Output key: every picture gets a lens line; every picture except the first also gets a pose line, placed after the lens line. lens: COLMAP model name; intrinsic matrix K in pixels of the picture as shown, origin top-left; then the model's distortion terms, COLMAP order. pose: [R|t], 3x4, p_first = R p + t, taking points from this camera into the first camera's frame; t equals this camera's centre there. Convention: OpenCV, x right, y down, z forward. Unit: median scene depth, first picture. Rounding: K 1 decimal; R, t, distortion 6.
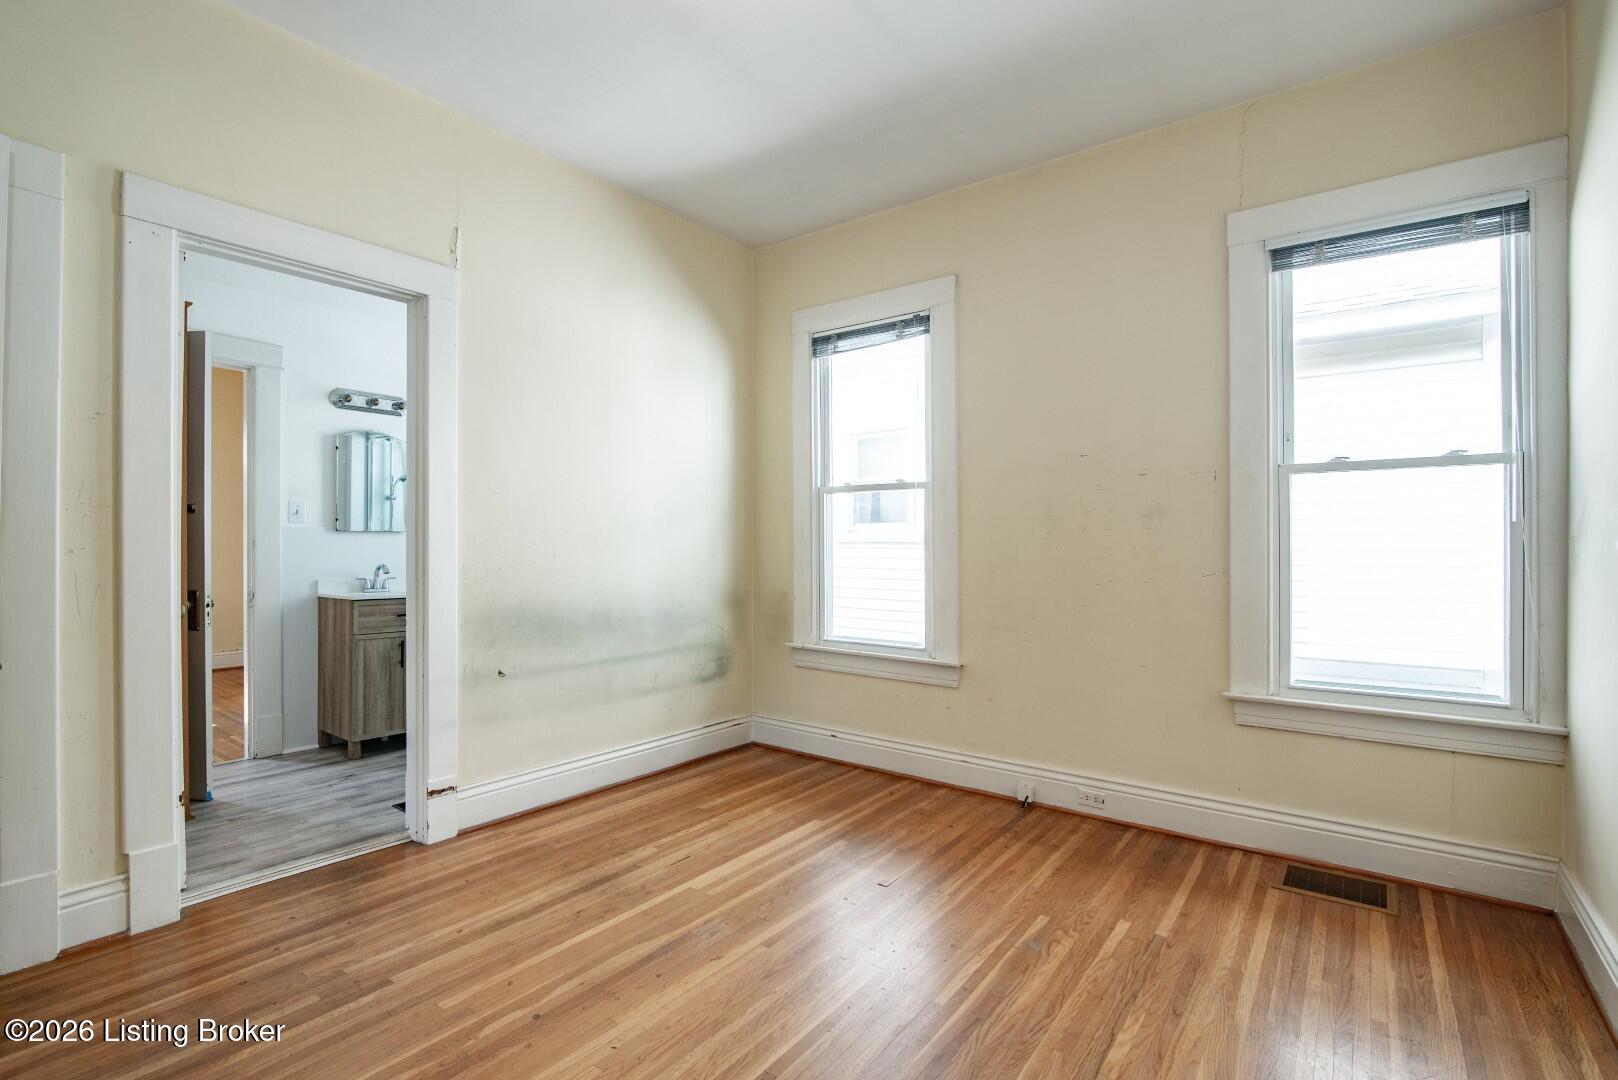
lens RADIAL K [[734.9, 0, 807.4], [0, 734.9, 545.5], [0, 0, 1]] dist [-0.016780, 0.000580]
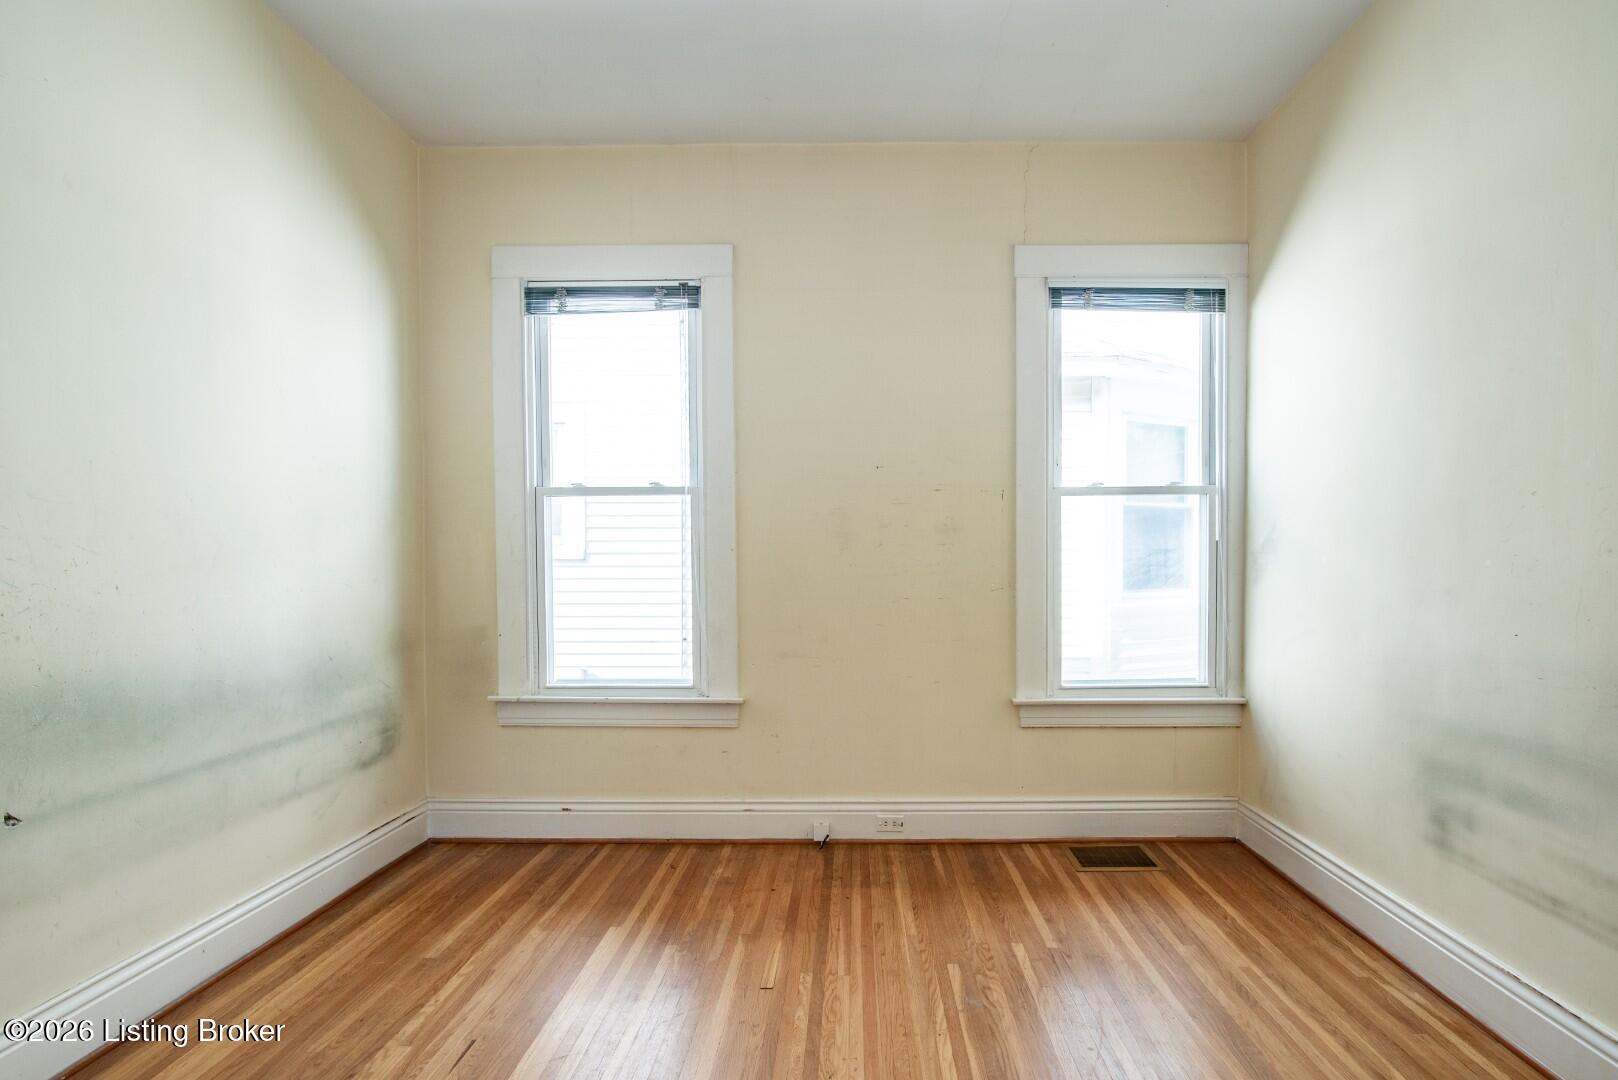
lens RADIAL K [[765.6, 0, 852.1], [0, 765.6, 574.7], [0, 0, 1]] dist [-0.018453, 0.001023]
pose [[0.805208, -0.018207, 0.592713, -0.273819], [0.007202, 0.999755, 0.020927, -0.004650], [-0.592949, -0.012582, 0.805142, 0.248336]]
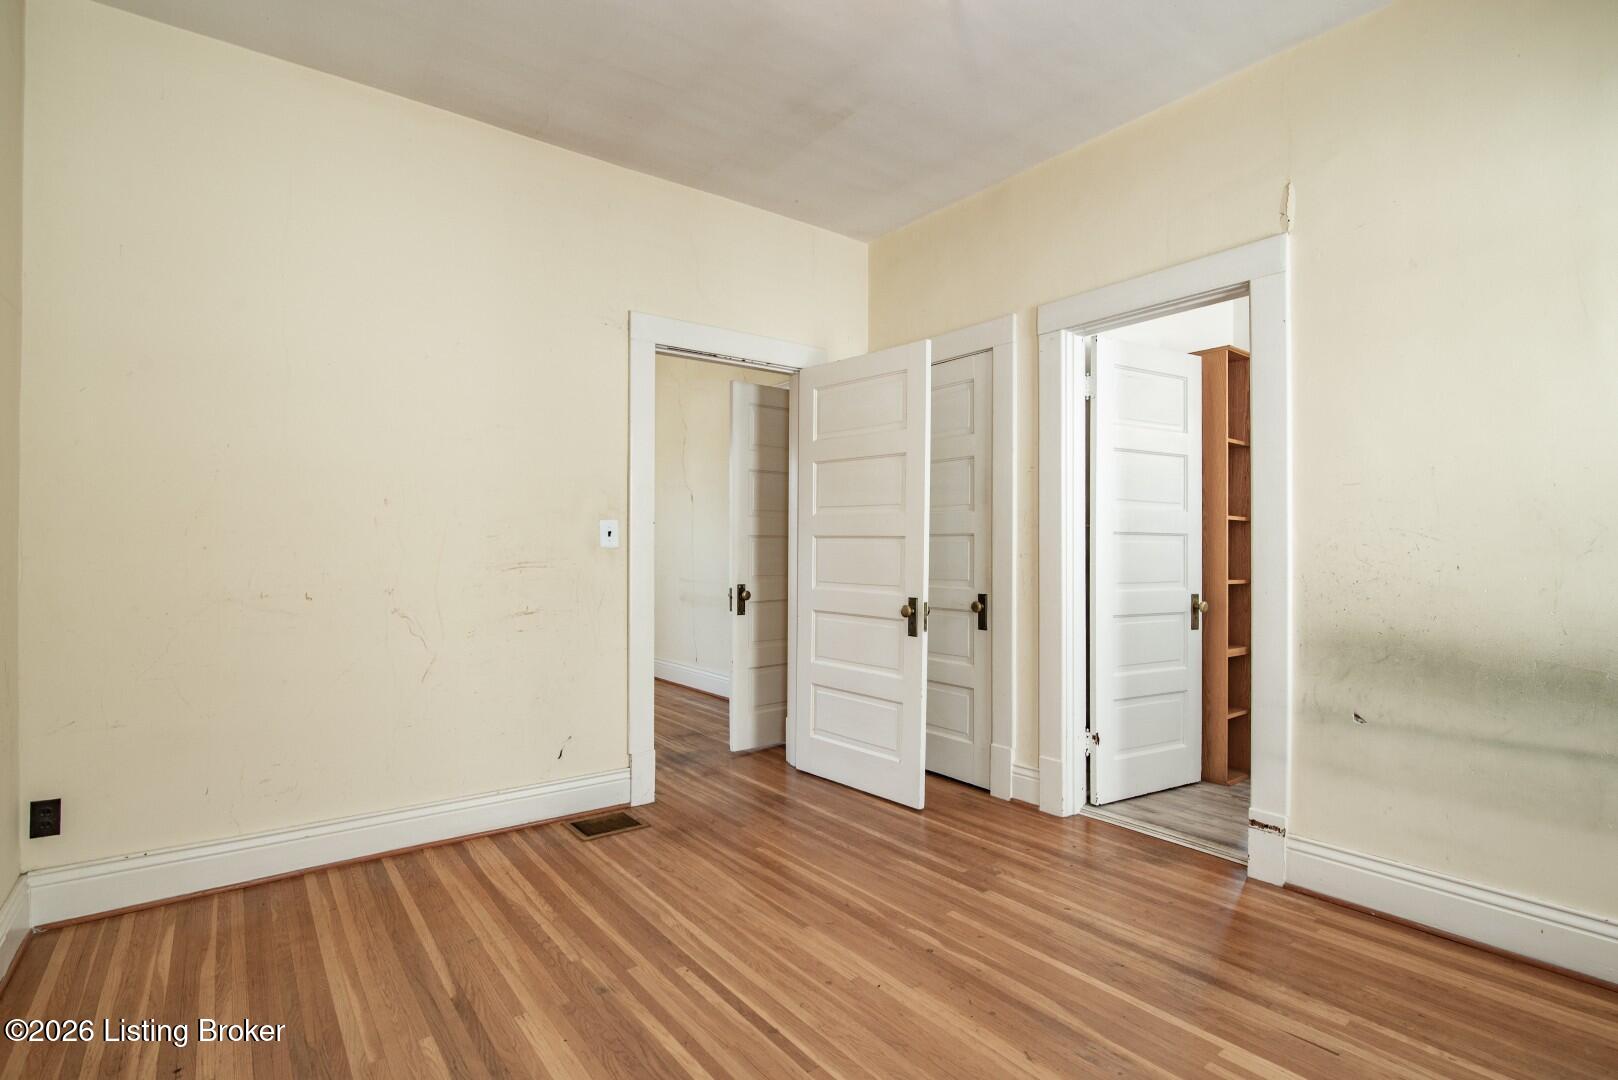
lens RADIAL K [[765.6, 0, 812.1], [0, 765.6, 546.2], [0, 0, 1]] dist [-0.018453, 0.001023]
pose [[-0.249023, -0.008124, -0.968464, 0.547184], [-0.001904, 0.999967, -0.007899, 0.001563], [0.968496, -0.000123, -0.249030, 0.702384]]
